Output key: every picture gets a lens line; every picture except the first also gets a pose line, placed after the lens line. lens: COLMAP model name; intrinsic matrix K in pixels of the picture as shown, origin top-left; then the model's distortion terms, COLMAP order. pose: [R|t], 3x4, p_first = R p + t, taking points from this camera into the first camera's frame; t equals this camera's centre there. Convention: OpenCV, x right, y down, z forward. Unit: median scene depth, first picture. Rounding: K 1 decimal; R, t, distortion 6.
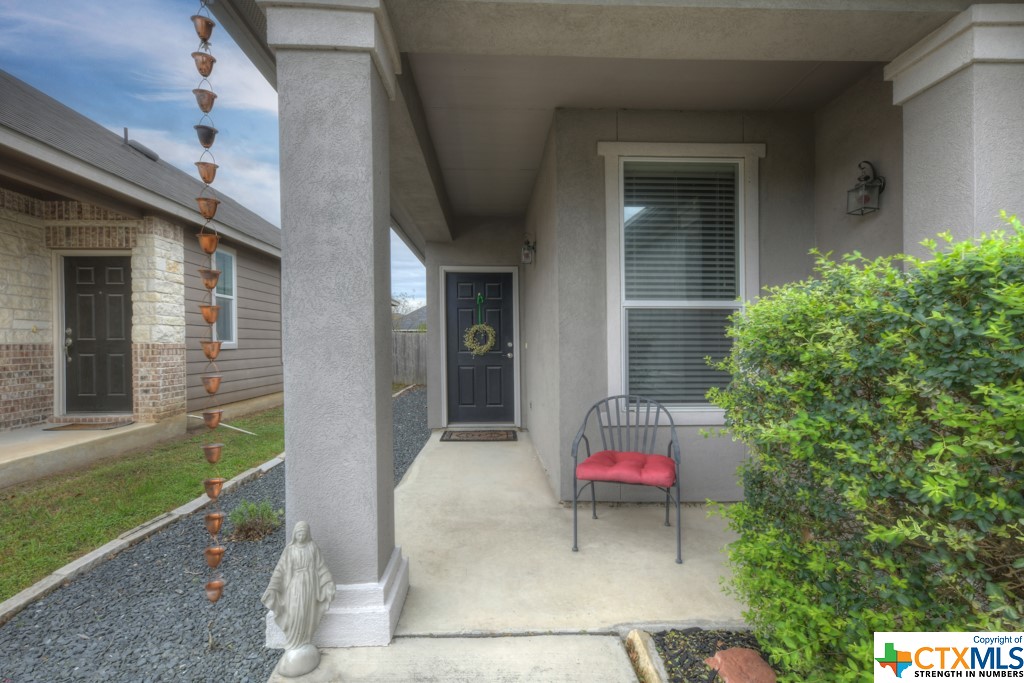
lens RADIAL K [[560.5, 0, 512.0], [0, 560.5, 341.5], [0, 0, 1]] dist [-0.110783, 0.000117]
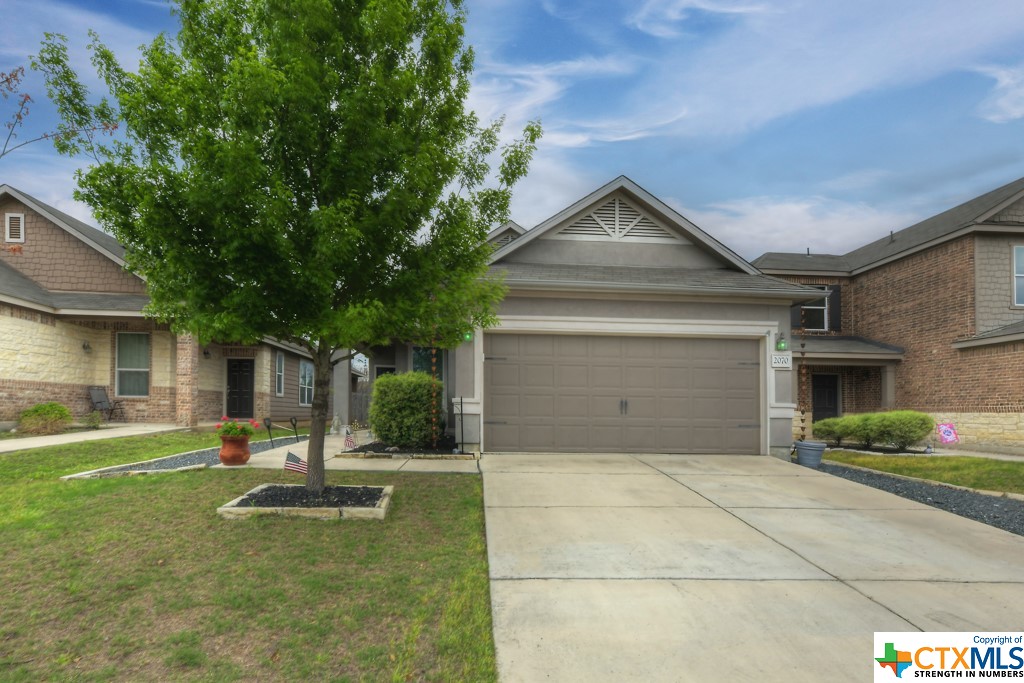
lens RADIAL K [[550.4, 0, 512.0], [0, 550.4, 341.5], [0, 0, 1]] dist [0.004404, 0.000203]
pose [[0.999319, 0.014300, 0.034013, 0.494957], [-0.009927, 0.992055, -0.125414, 0.086409], [-0.035536, 0.124991, 0.991521, -1.854915]]
